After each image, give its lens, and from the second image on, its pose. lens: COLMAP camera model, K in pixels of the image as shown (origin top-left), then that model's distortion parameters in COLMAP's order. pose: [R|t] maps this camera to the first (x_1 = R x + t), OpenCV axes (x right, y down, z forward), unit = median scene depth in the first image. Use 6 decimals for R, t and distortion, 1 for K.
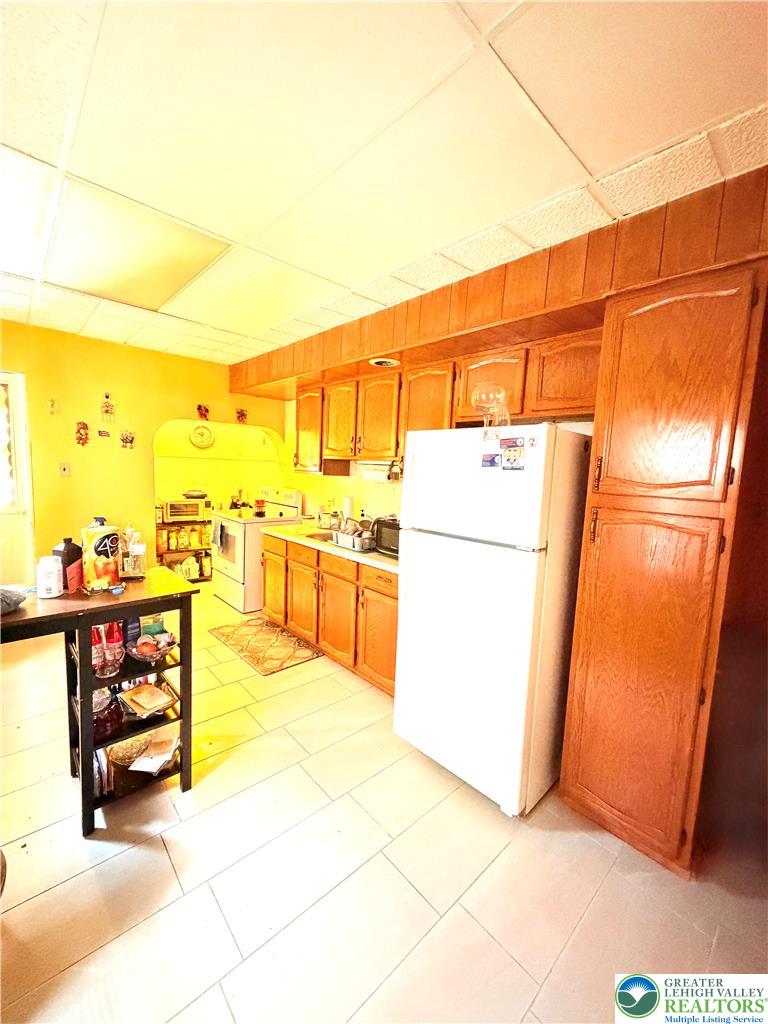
lens RADIAL K [[409.3, 0, 381.8], [0, 409.3, 514.3], [0, 0, 1]] dist [-0.002170, 0.000334]
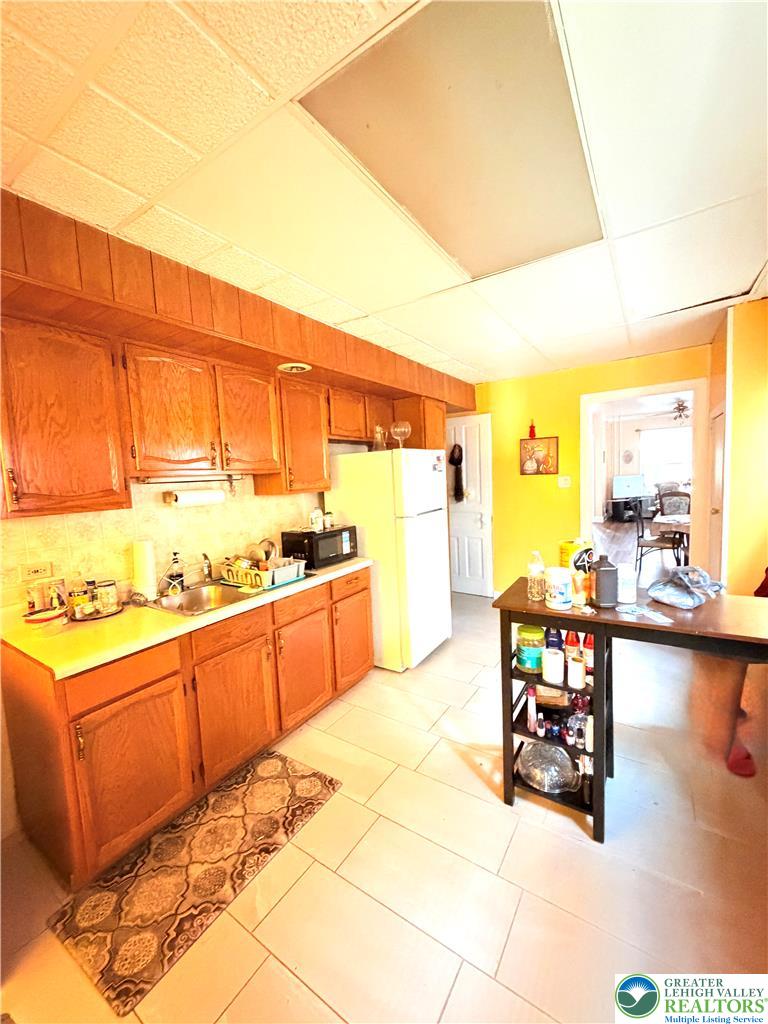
lens RADIAL K [[409.3, 0, 386.0], [0, 409.3, 511.8], [0, 0, 1]] dist [-0.002170, 0.000334]
pose [[-0.240415, -0.124510, 0.962651, -1.171113], [0.145671, 0.975879, 0.162602, -0.205934], [-0.959677, 0.179322, -0.216479, 1.267298]]
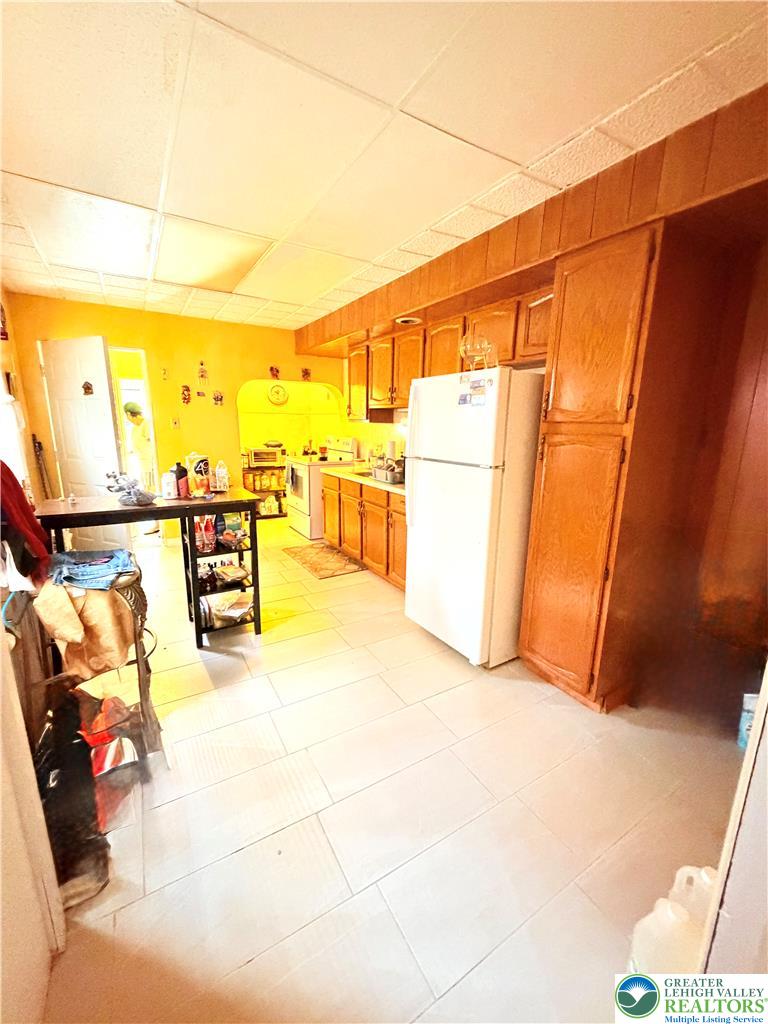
lens RADIAL K [[409.3, 0, 381.7], [0, 409.3, 515.7], [0, 0, 1]] dist [-0.002170, 0.000334]
pose [[0.979082, 0.017939, -0.202673, 0.213143], [0.003788, 0.994326, 0.106307, 0.072130], [0.203430, -0.104851, 0.973459, -0.260641]]
